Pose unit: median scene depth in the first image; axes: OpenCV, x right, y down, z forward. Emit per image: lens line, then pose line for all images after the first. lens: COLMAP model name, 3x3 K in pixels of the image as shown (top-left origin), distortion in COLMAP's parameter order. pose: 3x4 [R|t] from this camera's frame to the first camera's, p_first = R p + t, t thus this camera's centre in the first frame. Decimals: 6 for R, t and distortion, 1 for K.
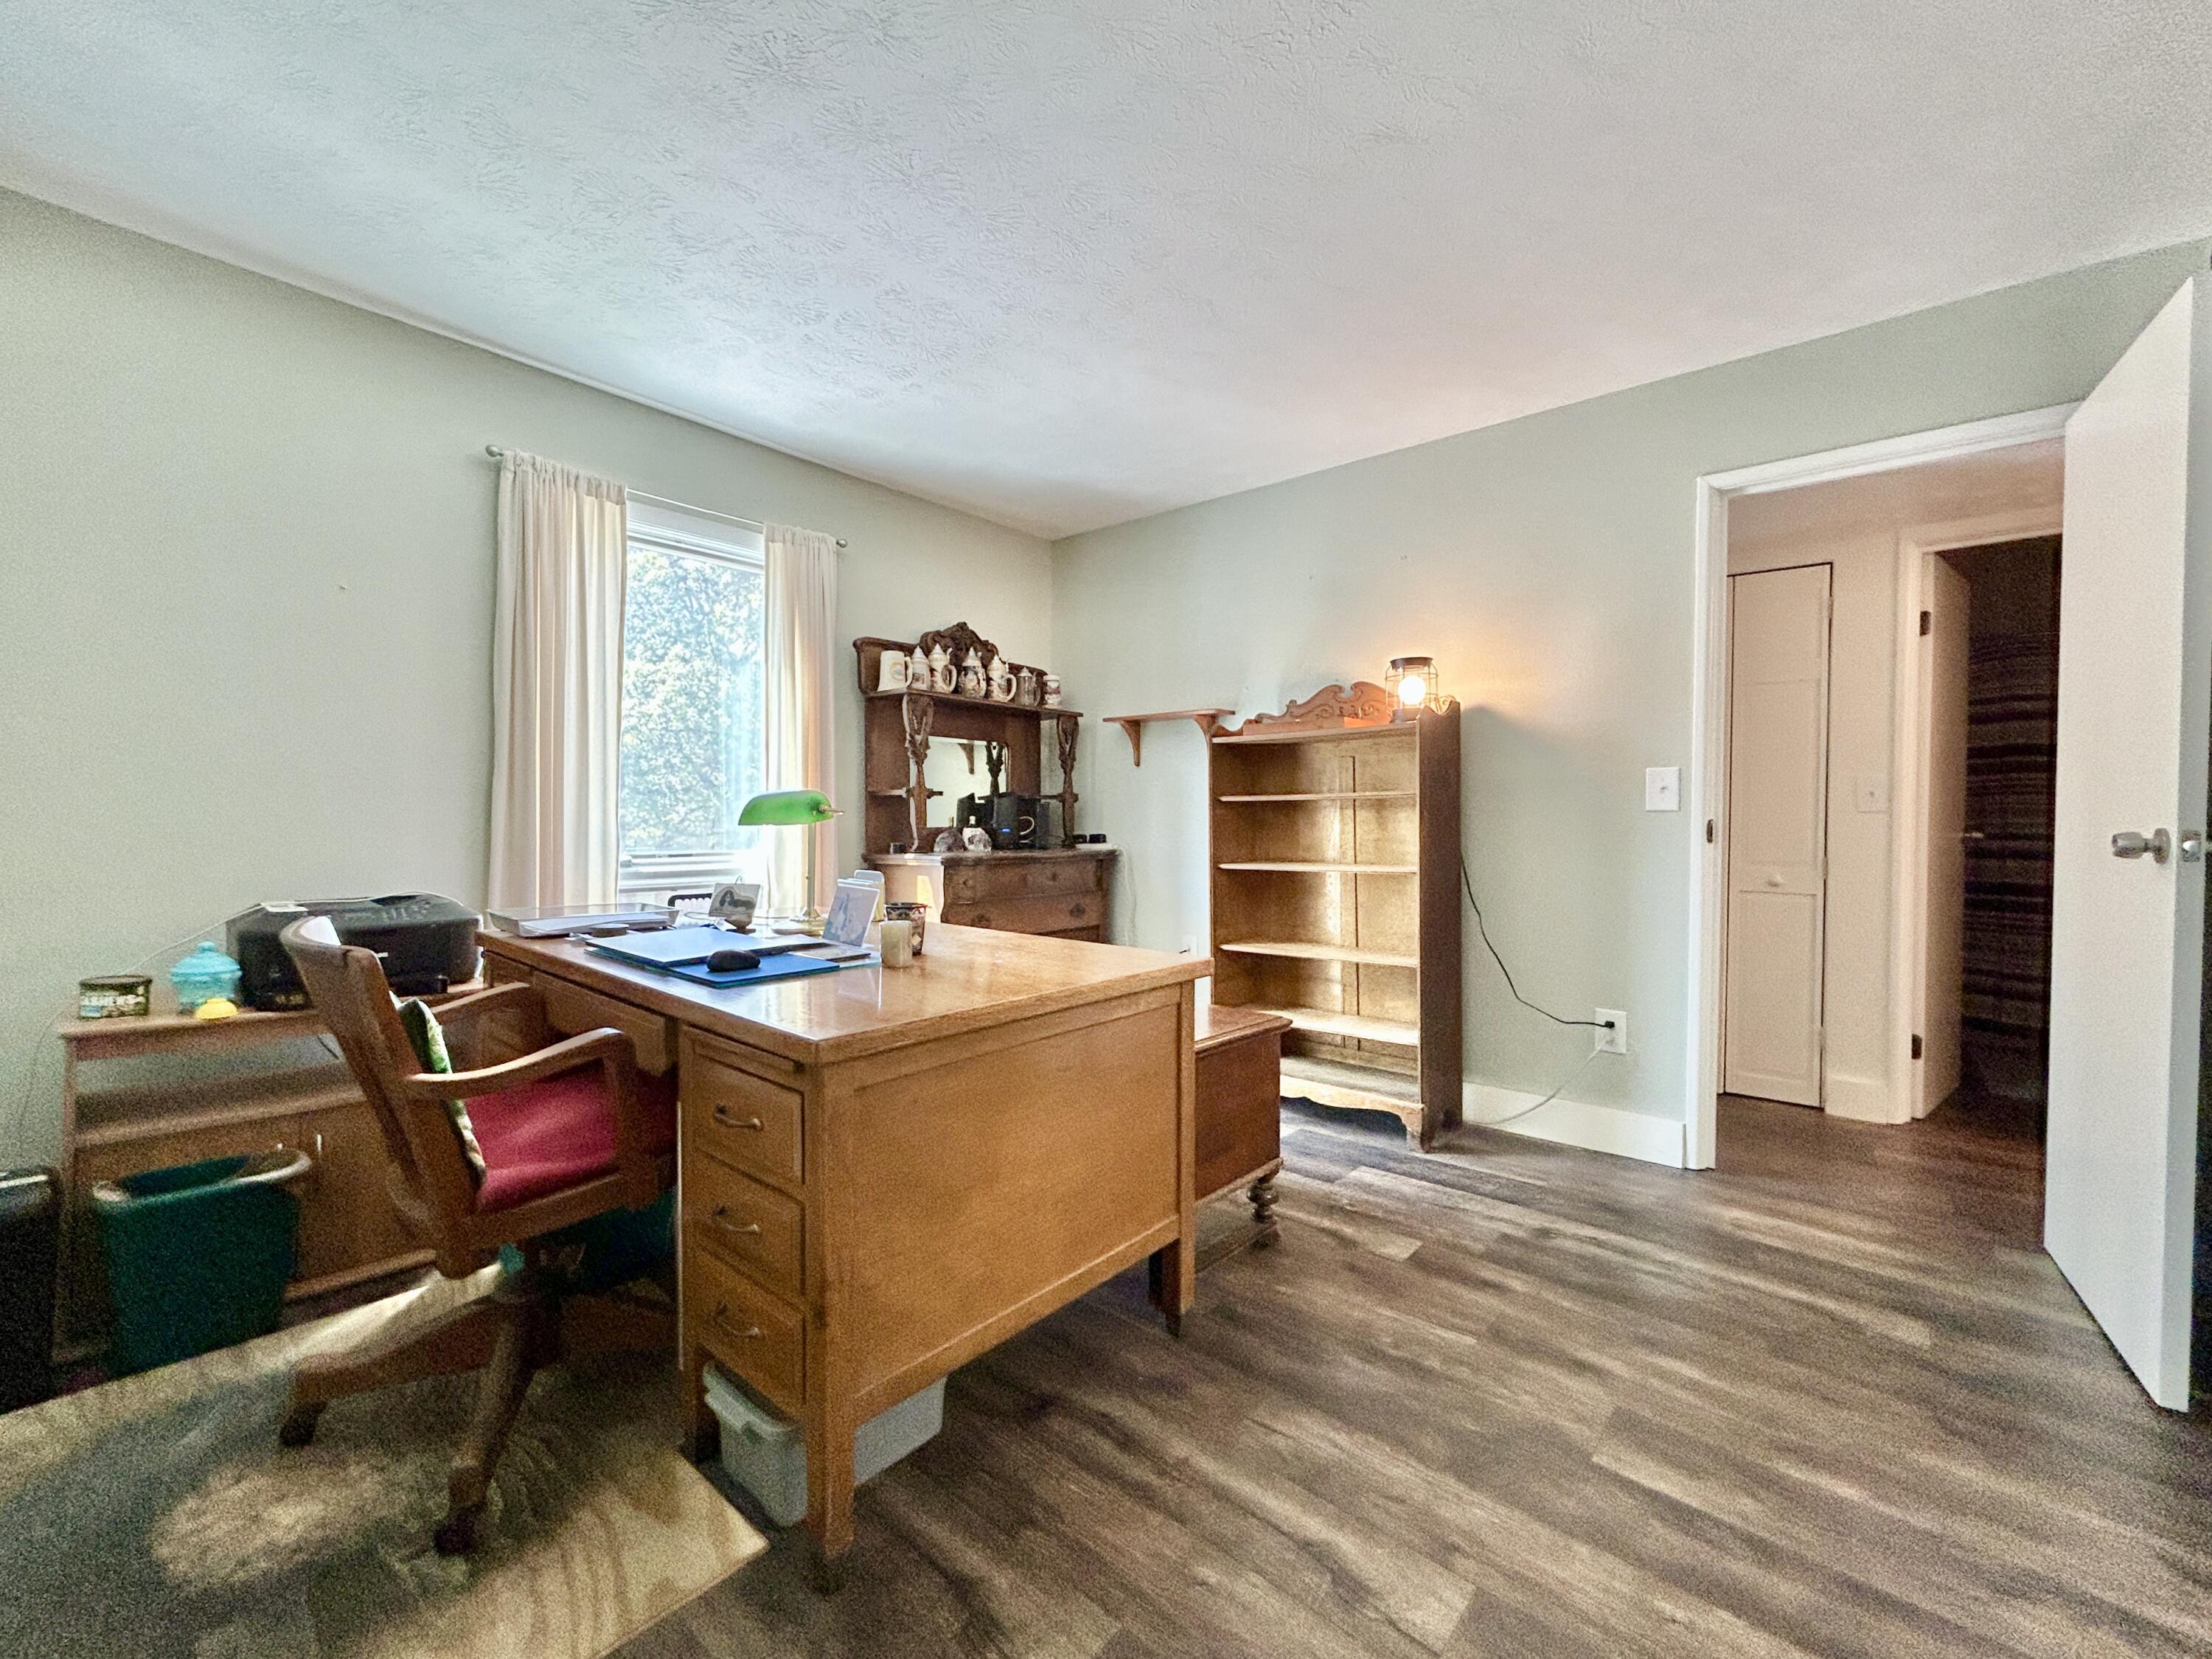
lens RADIAL K [[909.8, 0, 1106.0], [0, 909.8, 829.5], [0, 0, 1]] dist [-0.000848, 0.000036]
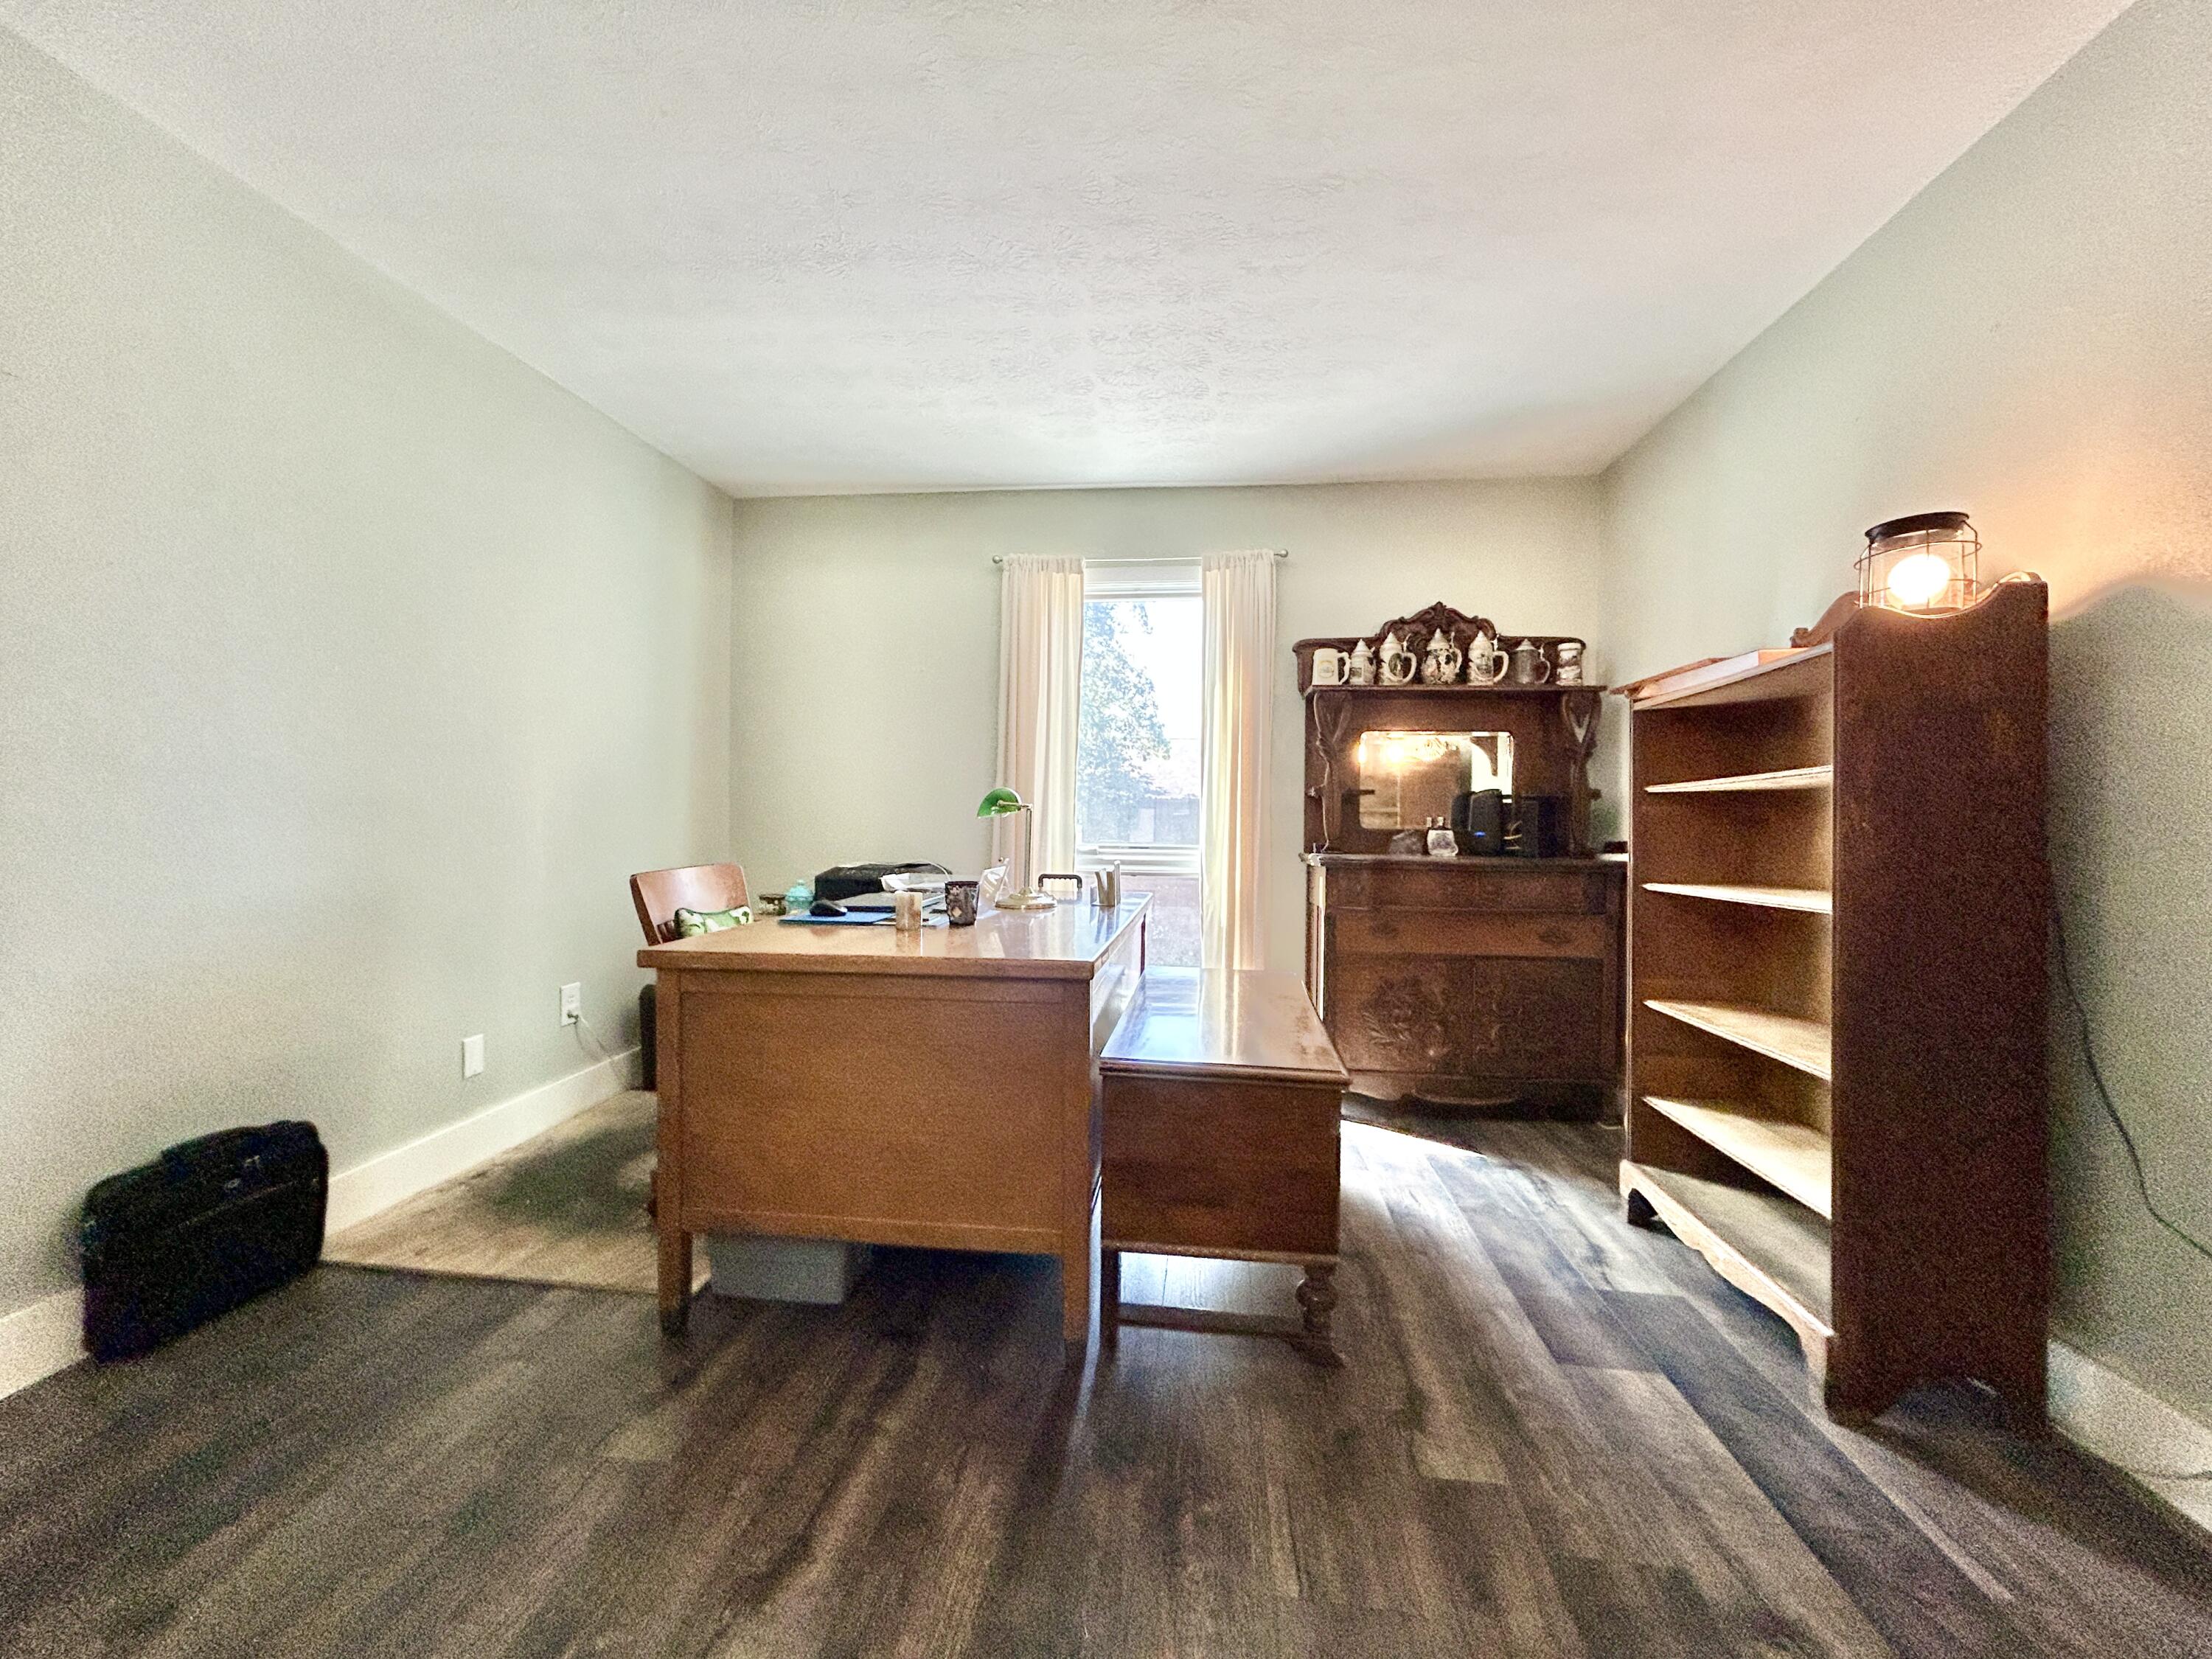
lens RADIAL K [[887.2, 0, 1106.0], [0, 887.2, 829.5], [0, 0, 1]] dist [0.002052, 0.000317]
pose [[0.567996, 0.012318, -0.822939, 0.451344], [-0.021075, 0.999778, 0.000420, 0.005071], [0.822761, 0.017105, 0.568130, 0.271937]]
